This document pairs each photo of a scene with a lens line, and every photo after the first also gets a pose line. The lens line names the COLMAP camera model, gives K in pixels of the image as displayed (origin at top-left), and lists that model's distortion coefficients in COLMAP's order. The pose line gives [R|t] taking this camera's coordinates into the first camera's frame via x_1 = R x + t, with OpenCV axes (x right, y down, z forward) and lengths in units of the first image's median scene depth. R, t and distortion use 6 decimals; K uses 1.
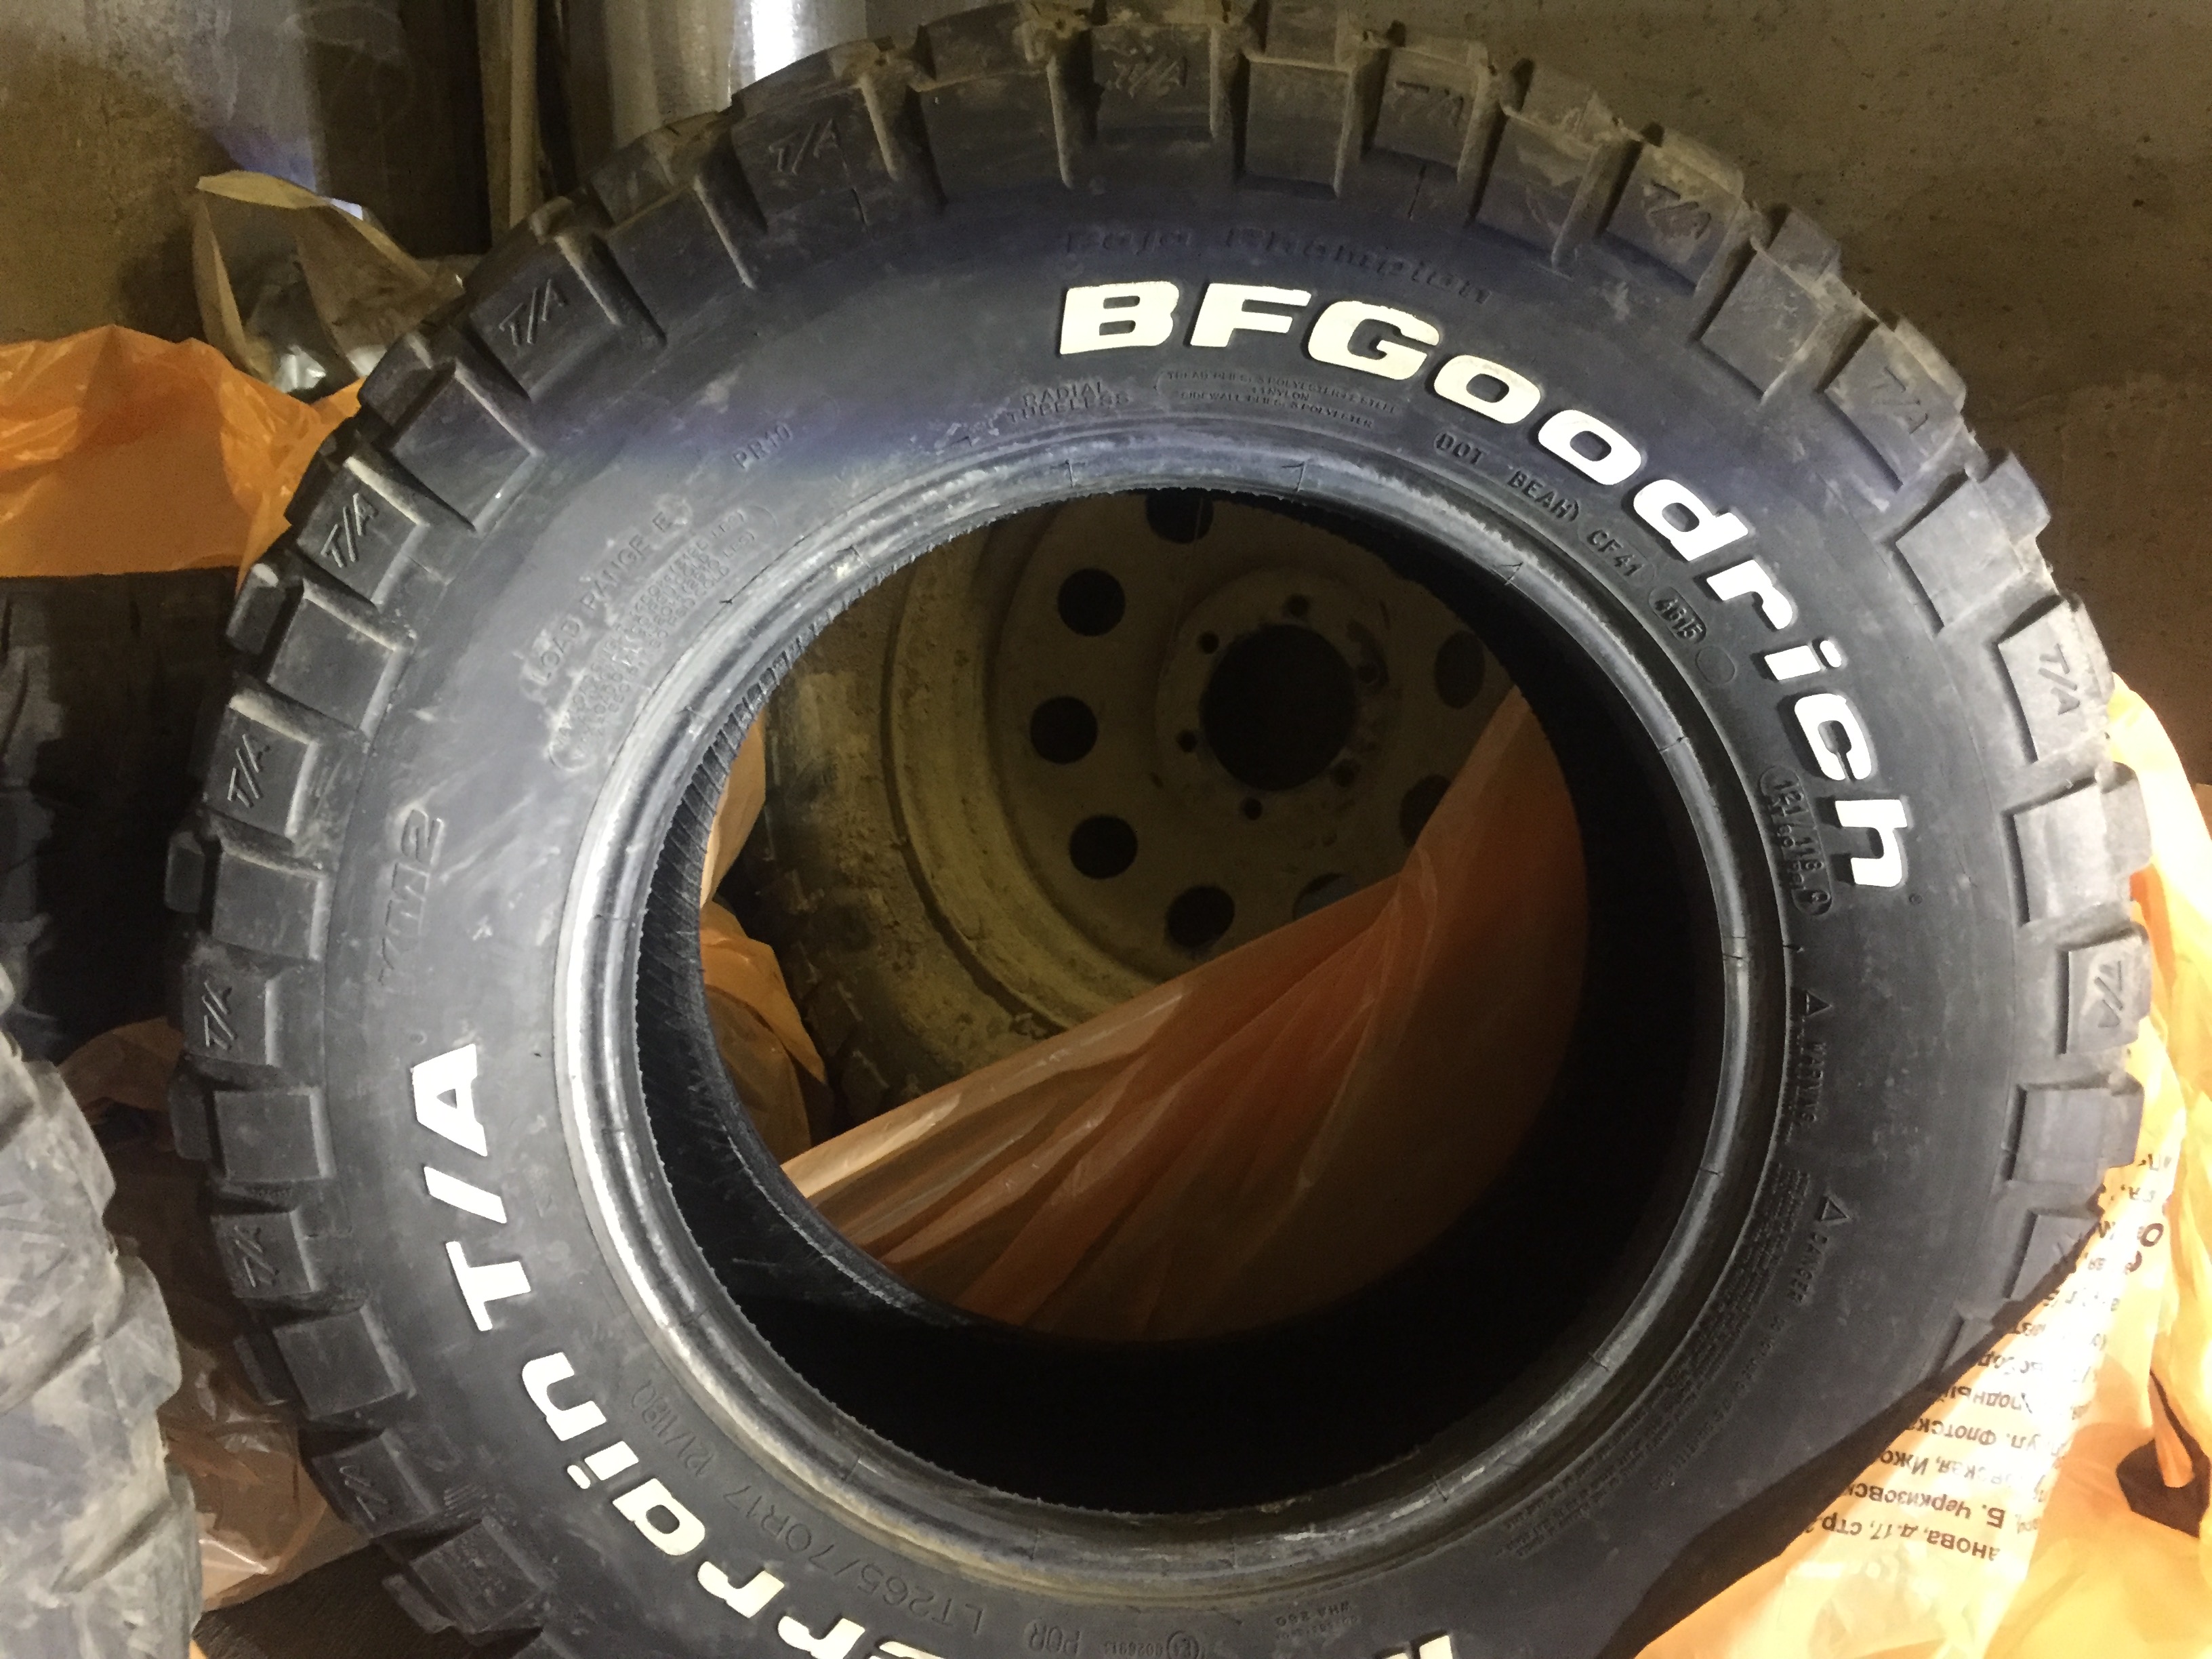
lens RADIAL K [[1877.5, 0, 1107.1], [0, 1877.5, 837.0], [0, 0, 1]] dist [0.079060, -0.107715]
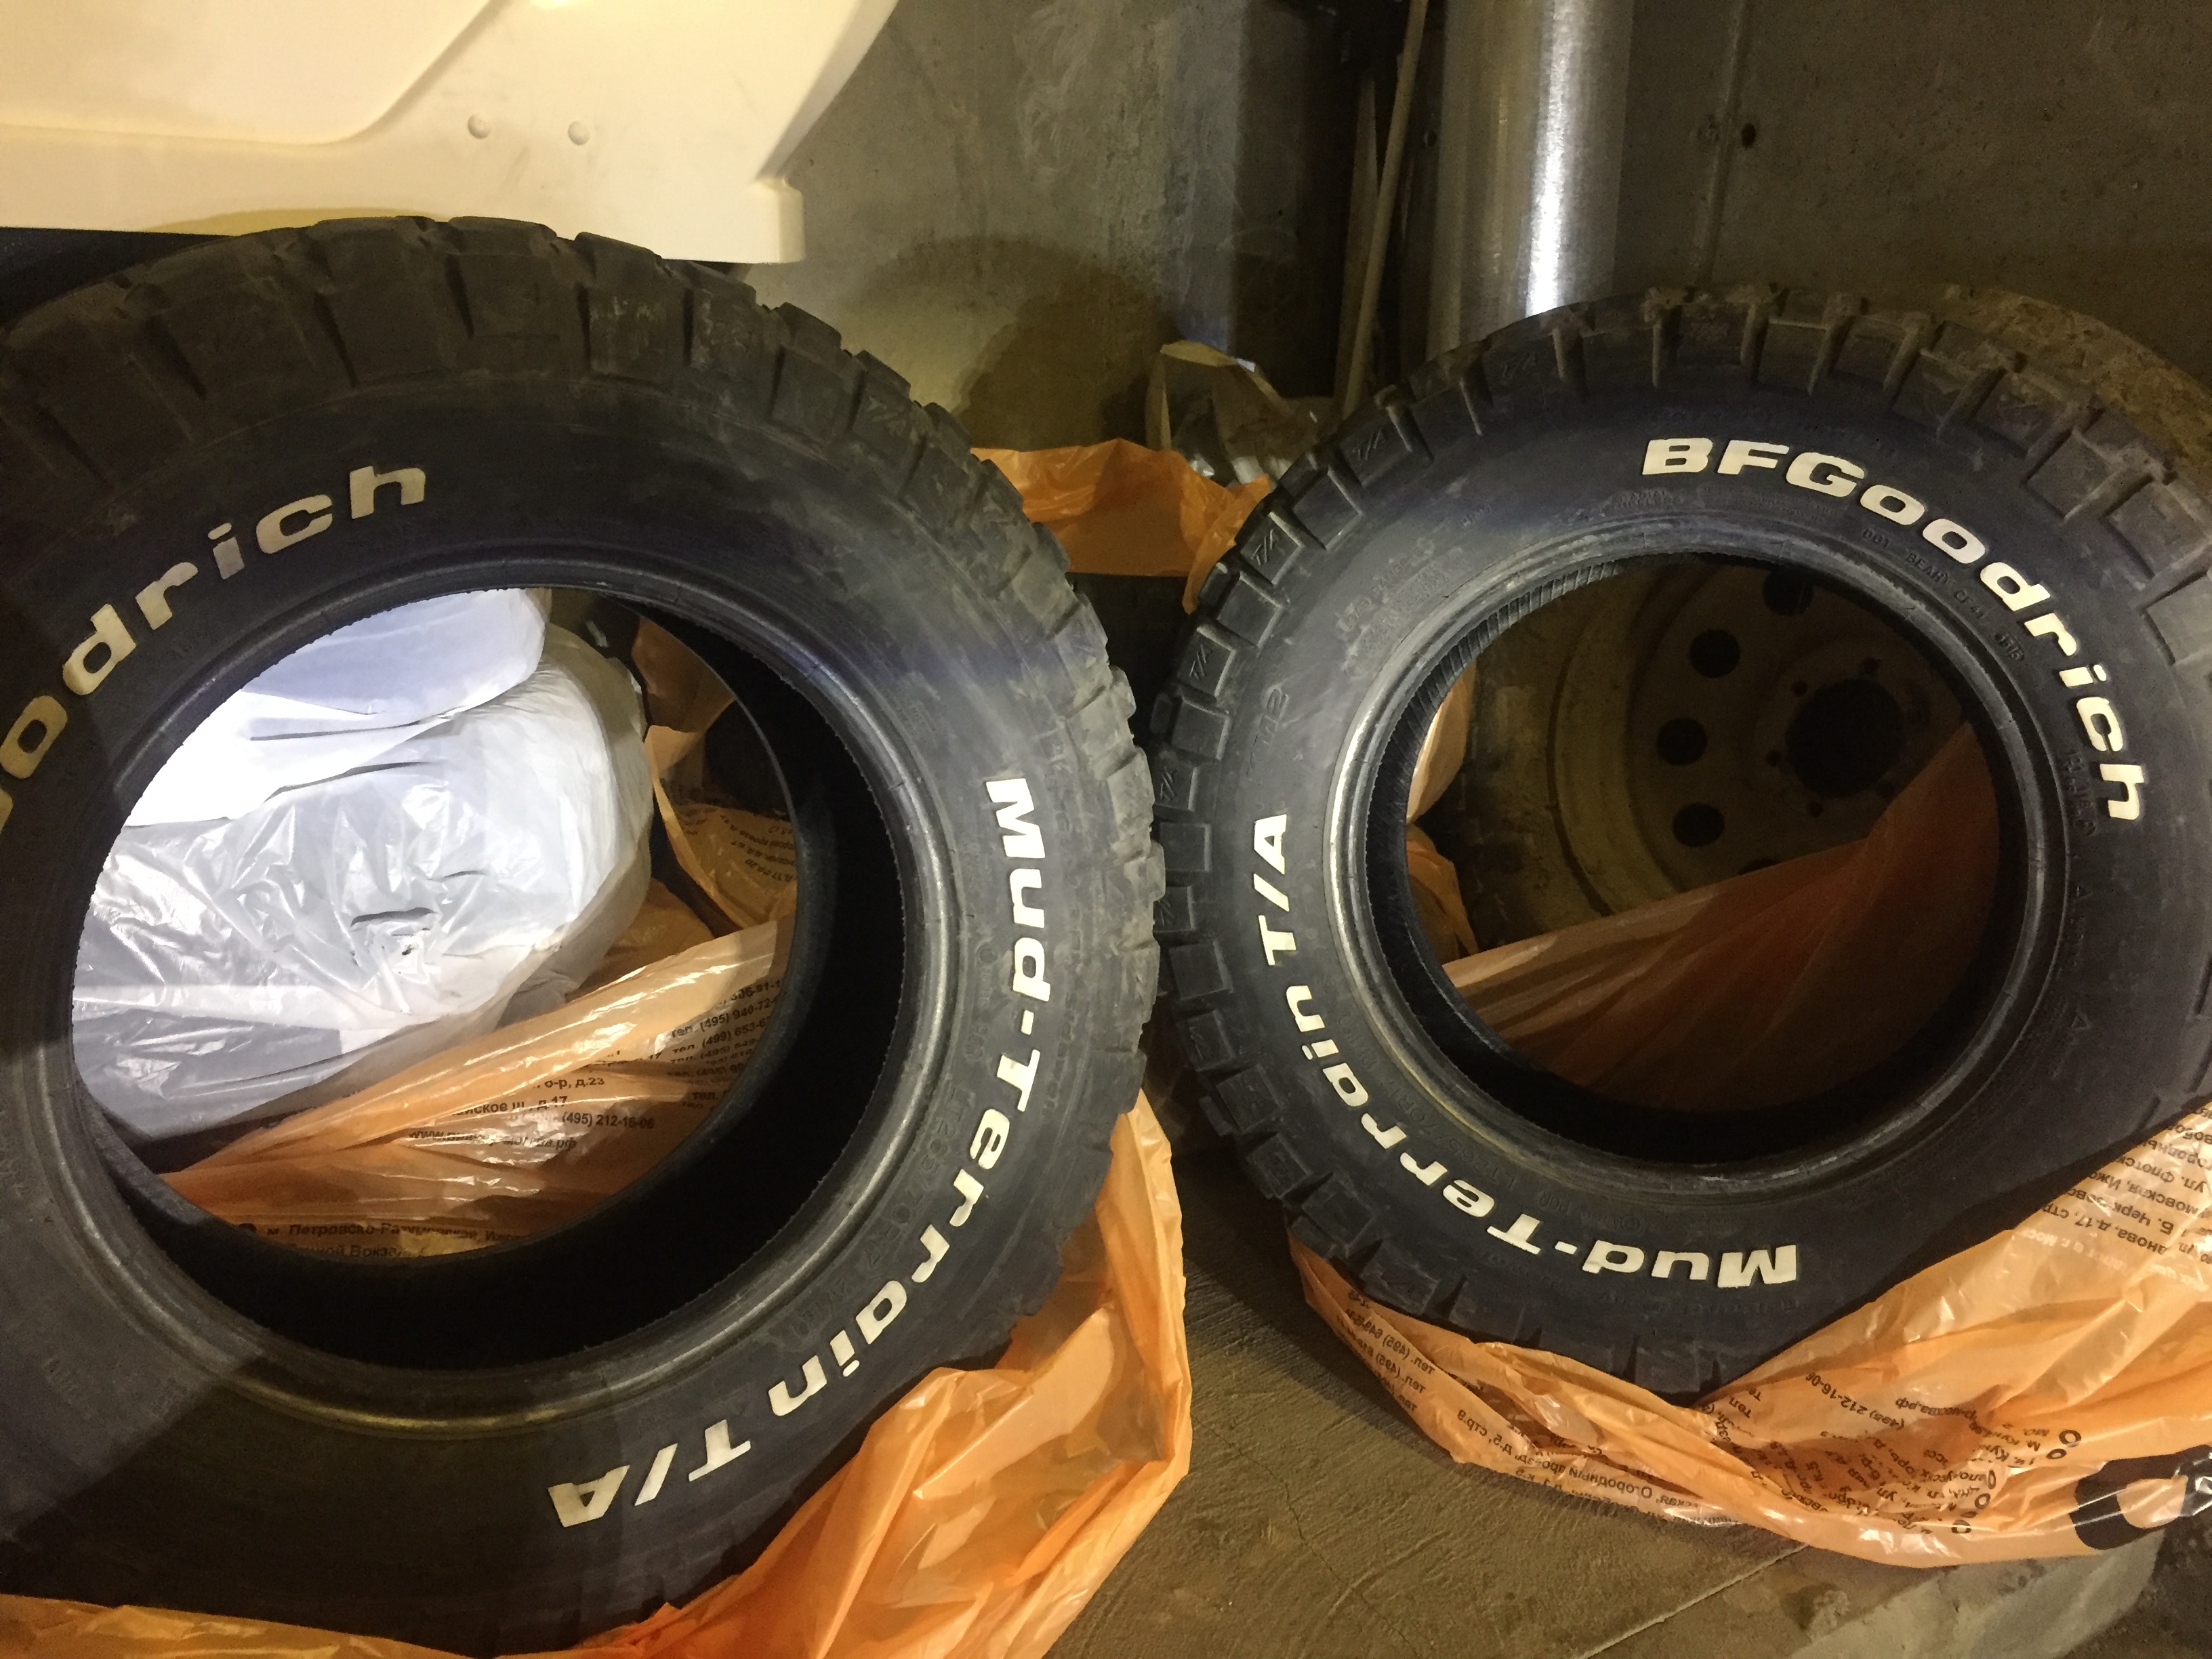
lens RADIAL K [[1877.5, 0, 1107.1], [0, 1877.5, 837.0], [0, 0, 1]] dist [0.079060, -0.107715]
pose [[0.919465, 0.118975, -0.374739, 0.220412], [-0.141038, 0.989490, -0.031903, 0.219748], [0.367005, 0.082186, 0.926581, -0.847420]]
